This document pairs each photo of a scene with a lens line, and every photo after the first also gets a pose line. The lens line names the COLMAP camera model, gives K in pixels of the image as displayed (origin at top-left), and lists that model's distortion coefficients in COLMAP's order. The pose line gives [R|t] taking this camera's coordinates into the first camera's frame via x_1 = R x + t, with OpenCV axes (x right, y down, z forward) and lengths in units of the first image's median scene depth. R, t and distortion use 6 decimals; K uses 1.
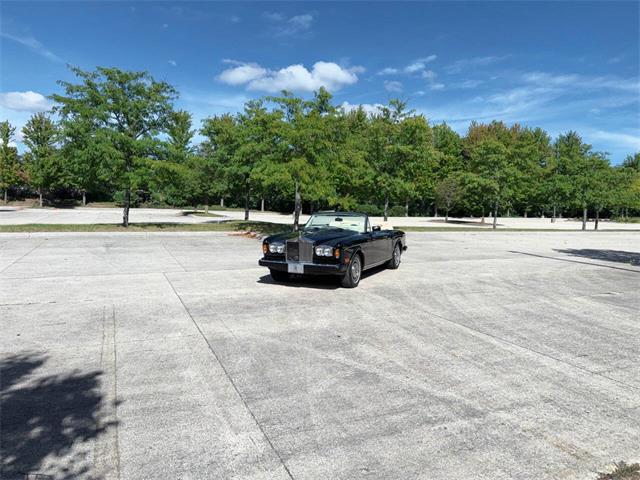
lens RADIAL K [[449.7, 0, 319.8], [0, 449.7, 244.0], [0, 0, 1]] dist [0.034158, -0.044794]
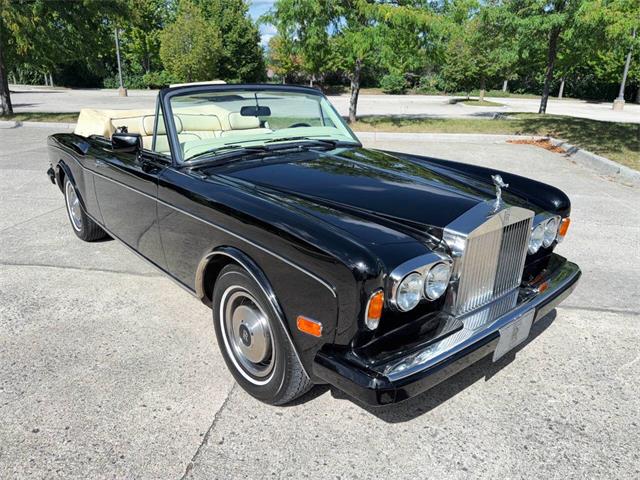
lens RADIAL K [[449.7, 0, 319.2], [0, 449.7, 243.0], [0, 0, 1]] dist [0.034158, -0.044794]
pose [[0.833657, 0.169433, -0.525651, -0.054371], [-0.041268, 0.968228, 0.246640, -0.018536], [0.550739, -0.183921, 0.814162, 0.259313]]
